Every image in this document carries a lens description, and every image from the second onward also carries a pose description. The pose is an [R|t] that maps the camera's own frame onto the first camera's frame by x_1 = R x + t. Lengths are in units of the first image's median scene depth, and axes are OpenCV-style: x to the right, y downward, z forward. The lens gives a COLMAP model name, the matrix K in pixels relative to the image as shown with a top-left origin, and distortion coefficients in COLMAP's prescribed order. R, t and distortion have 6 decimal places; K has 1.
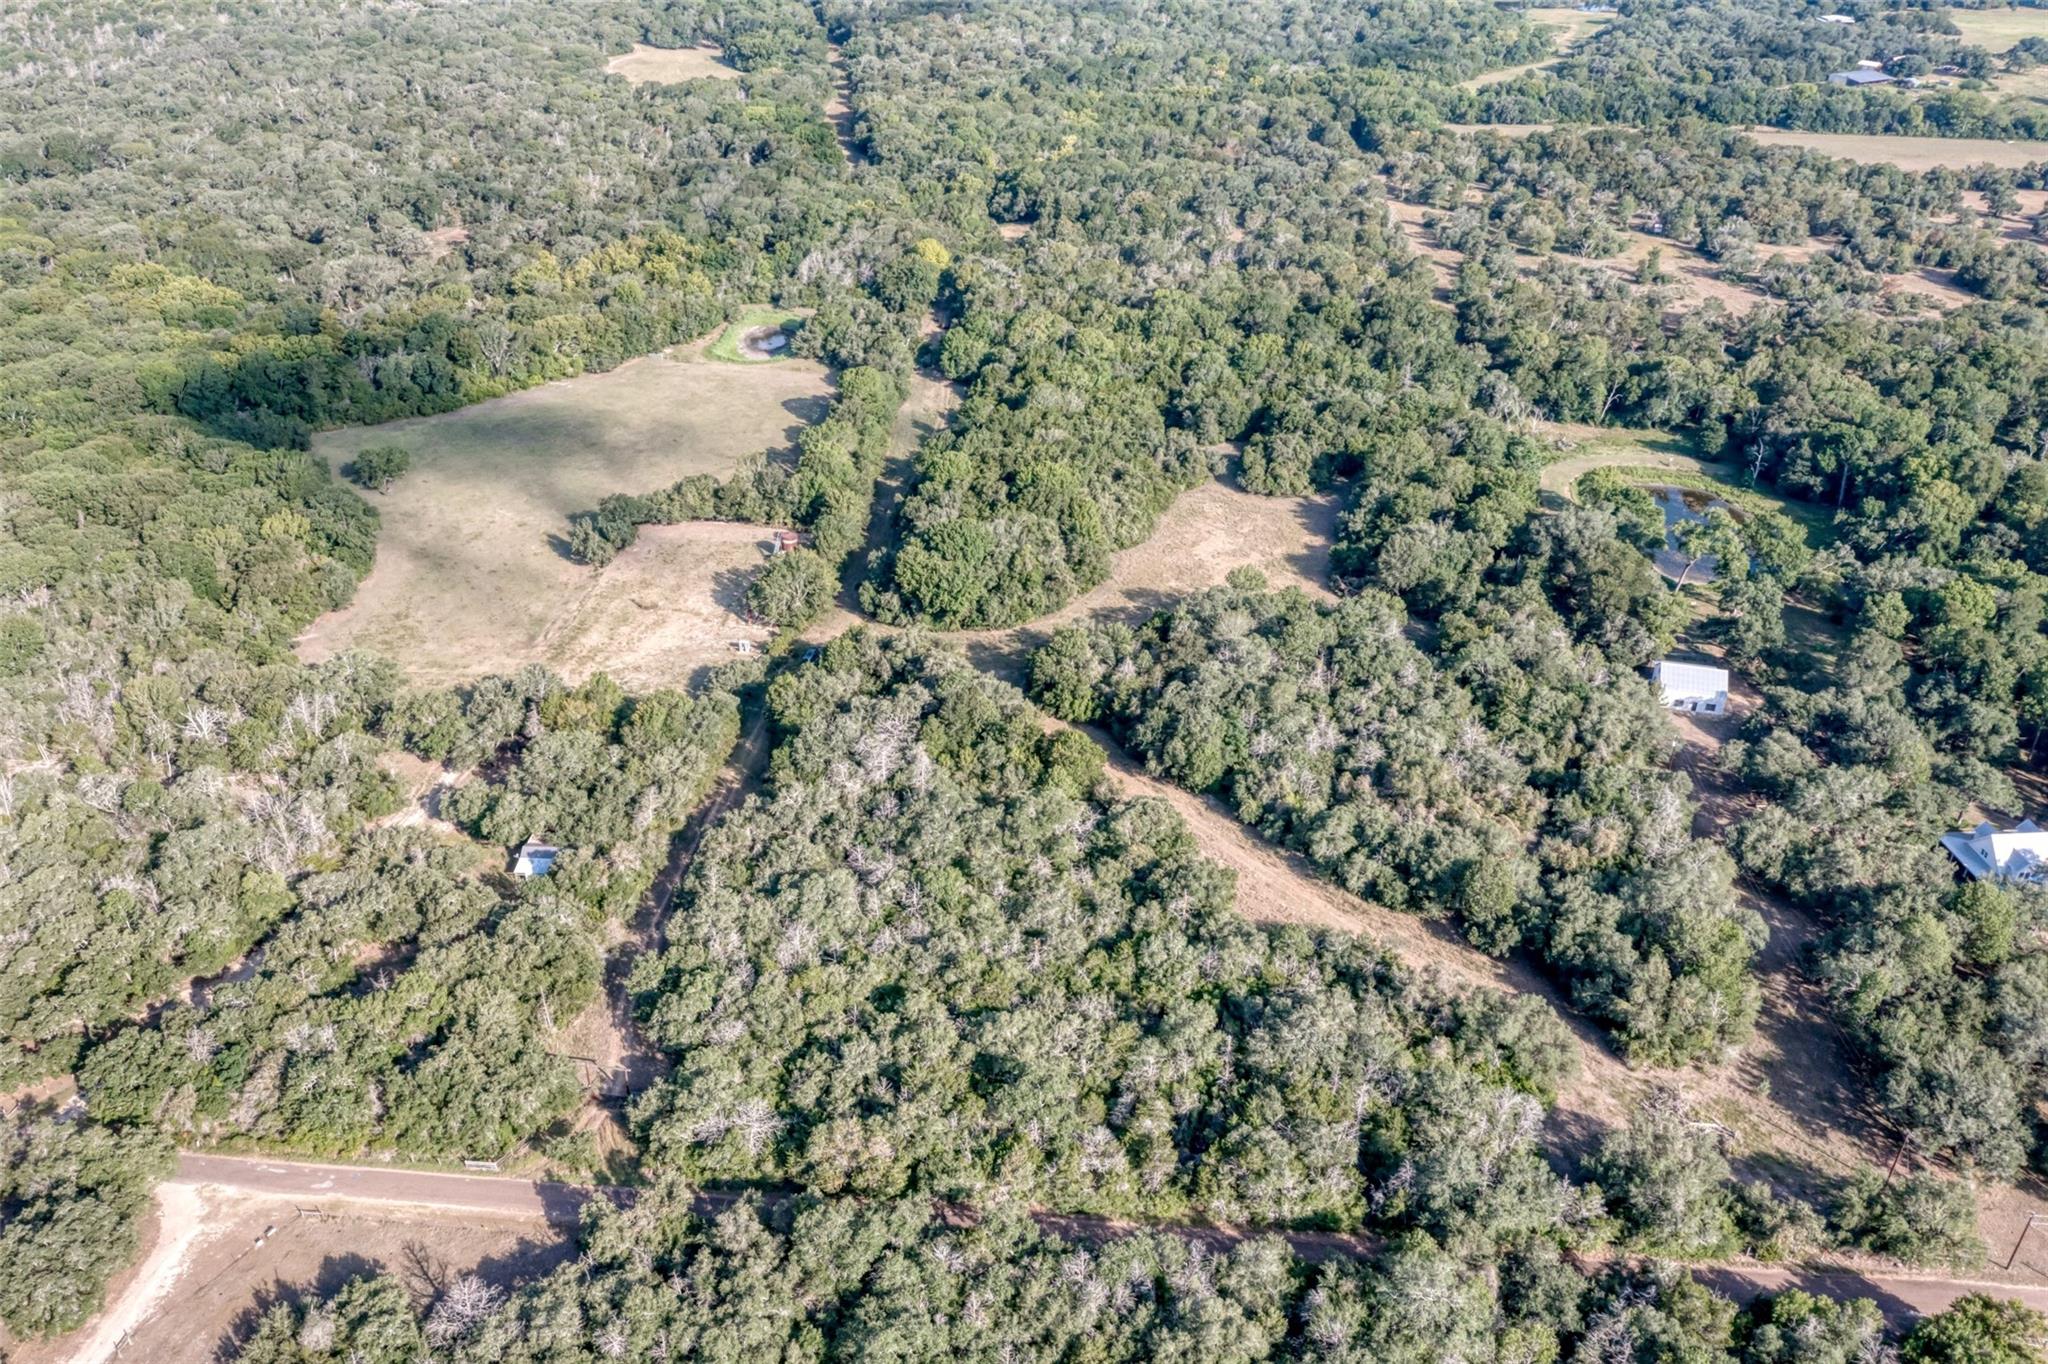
lens RADIAL K [[1615.3, 0, 1020.4], [0, 1615.3, 680.0], [0, 0, 1]] dist [-0.022568, 0.003179]
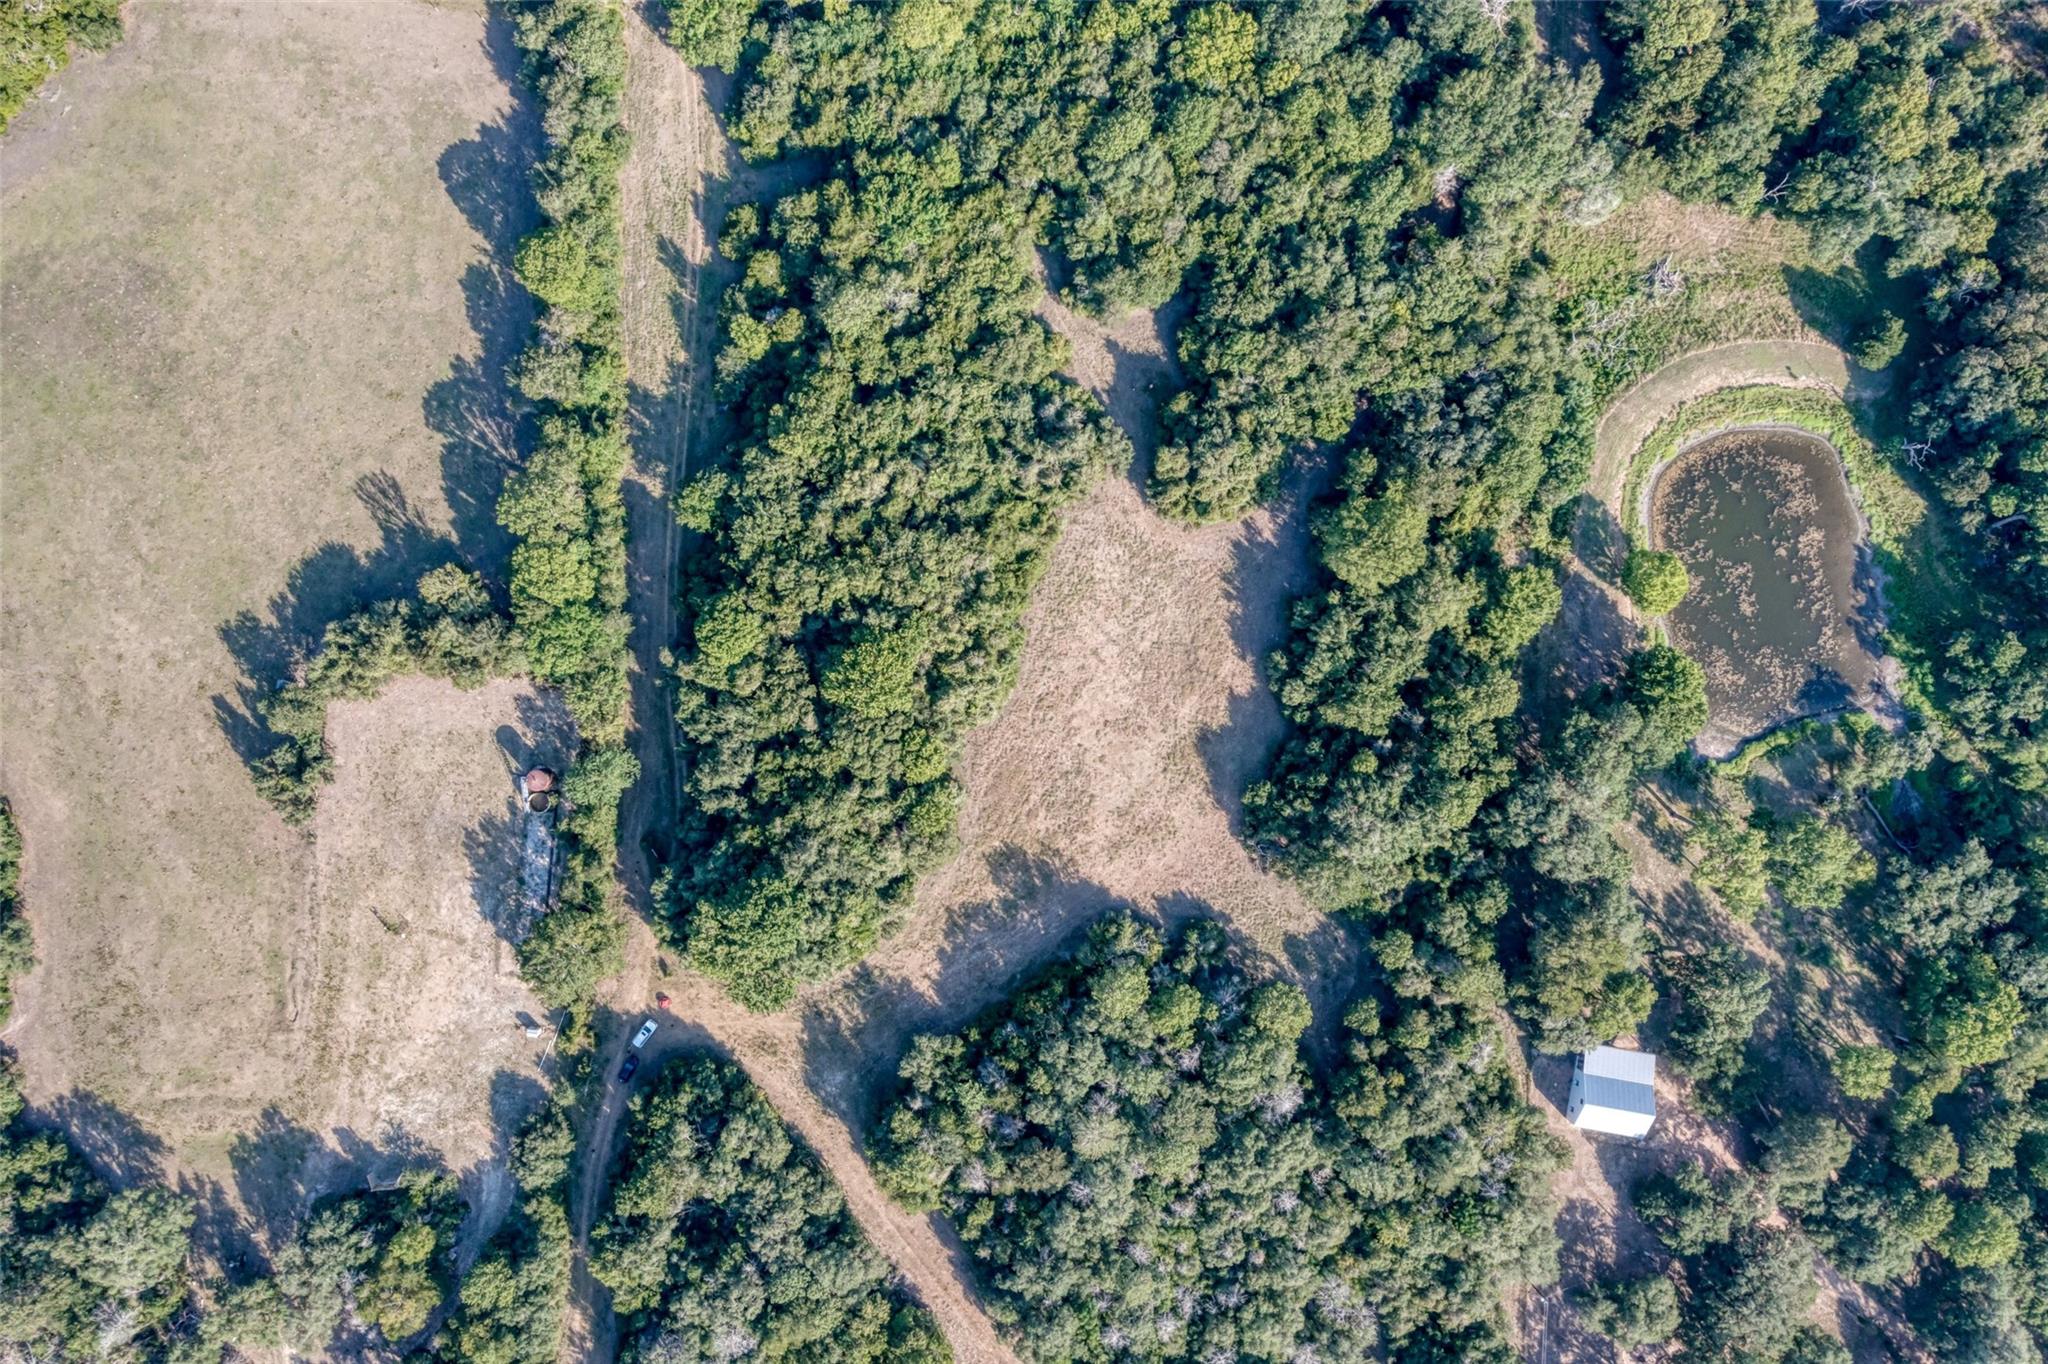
lens RADIAL K [[1600.2, 0, 1048.4], [0, 1600.2, 665.8], [0, 0, 1]] dist [-0.013328, -0.007171]
pose [[0.998693, -0.049952, -0.010802, 0.165056], [0.034098, 0.493830, 0.868890, -1.170134], [-0.038068, -0.868122, 0.494888, 1.028888]]
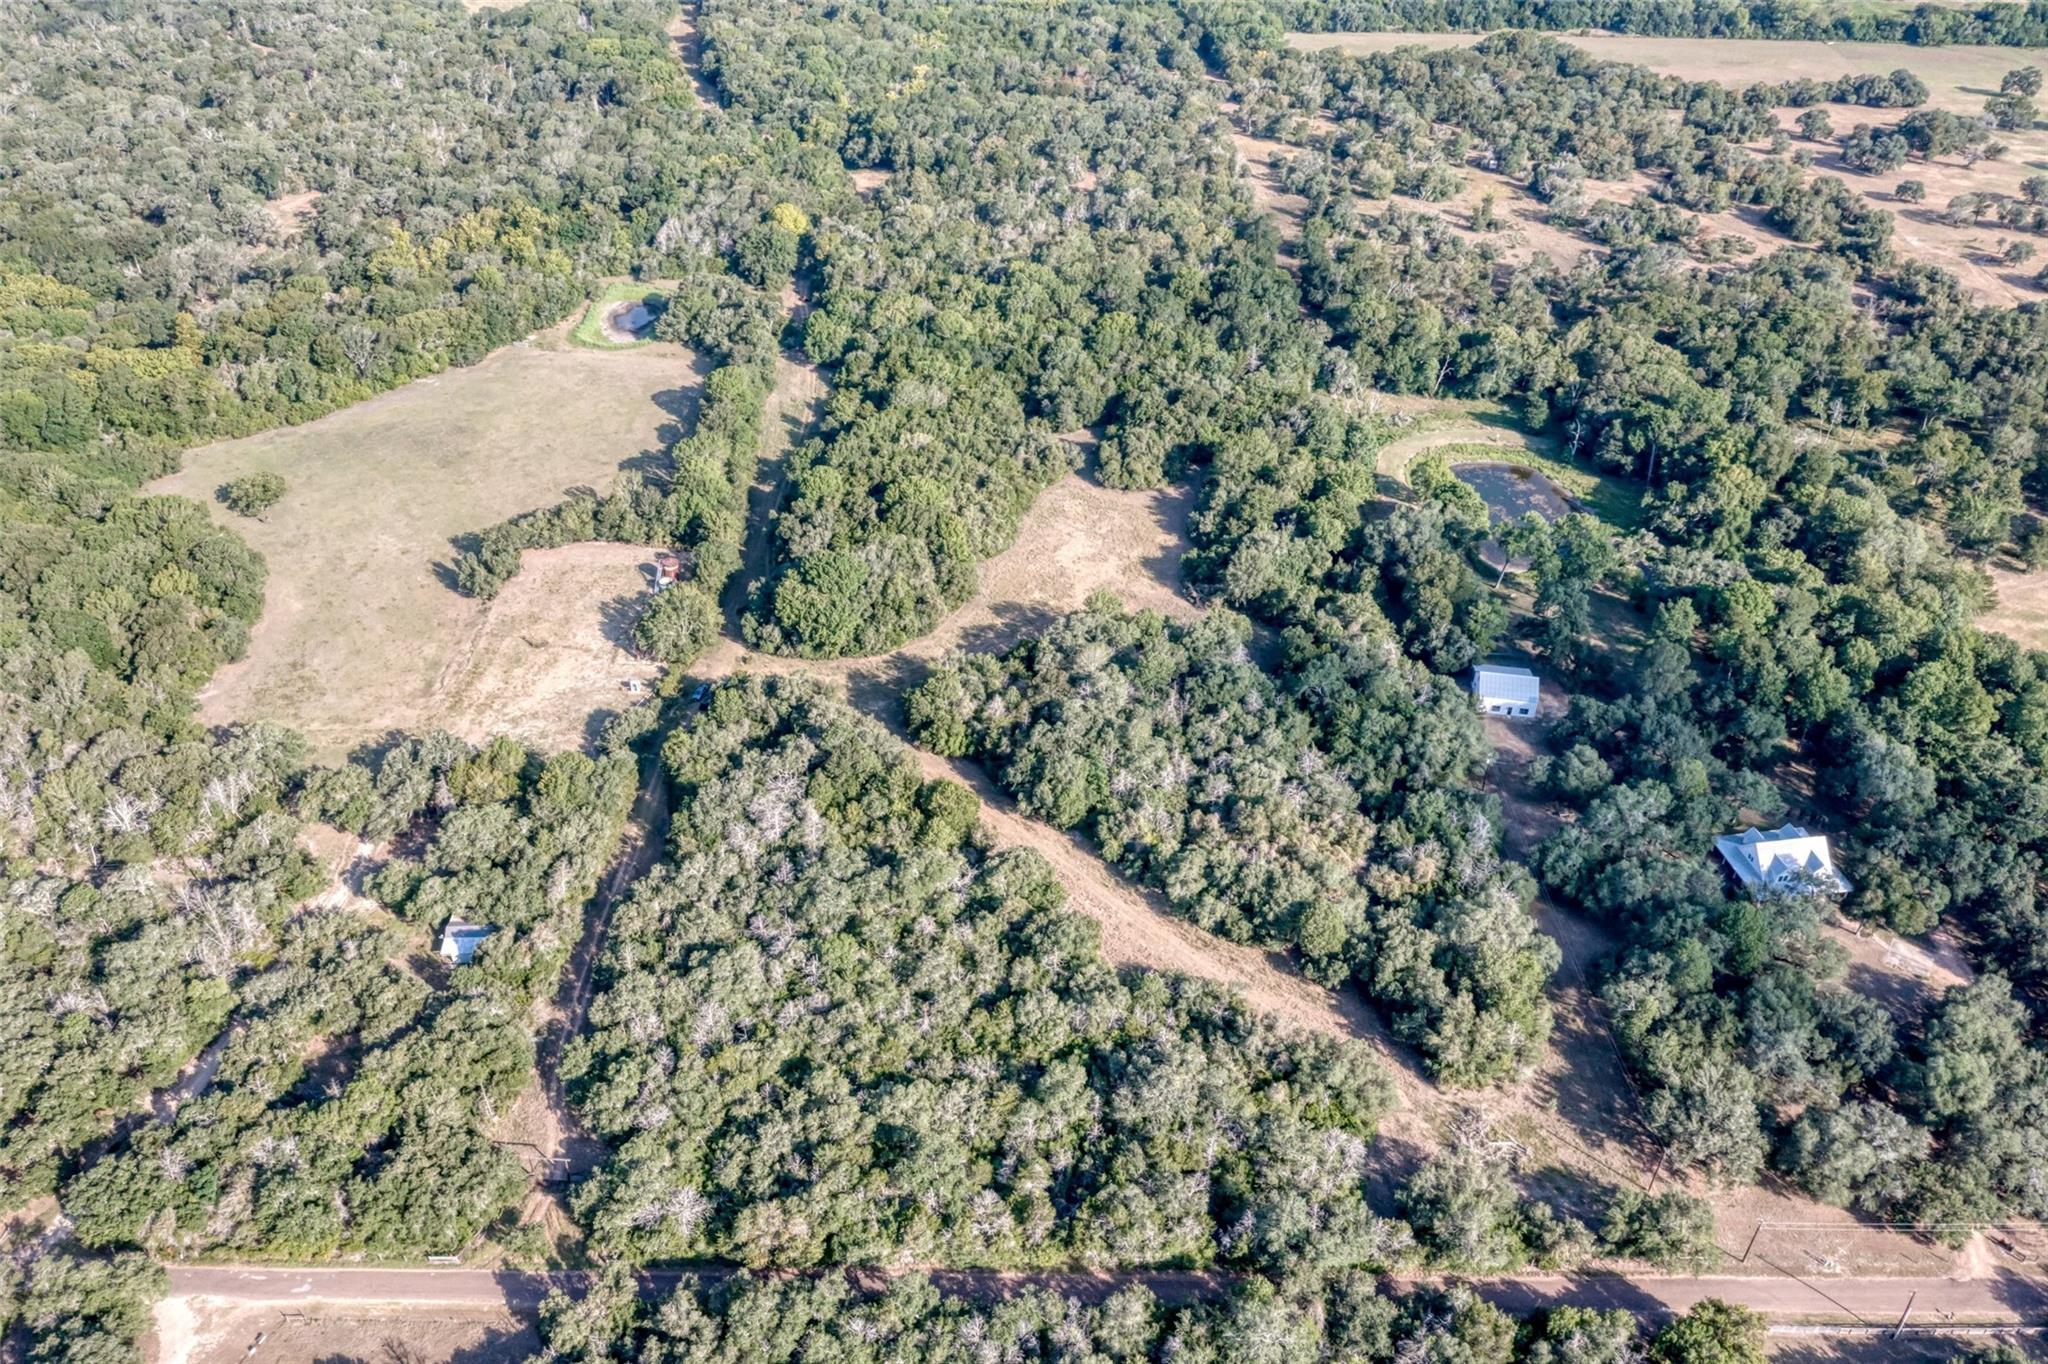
lens RADIAL K [[1615.3, 0, 1020.4], [0, 1615.3, 680.0], [0, 0, 1]] dist [-0.022568, 0.003179]
pose [[0.996201, -0.047151, 0.073216, 0.004268], [0.039875, 0.994403, 0.097838, -0.164491], [-0.077420, -0.094547, 0.992505, -0.094660]]
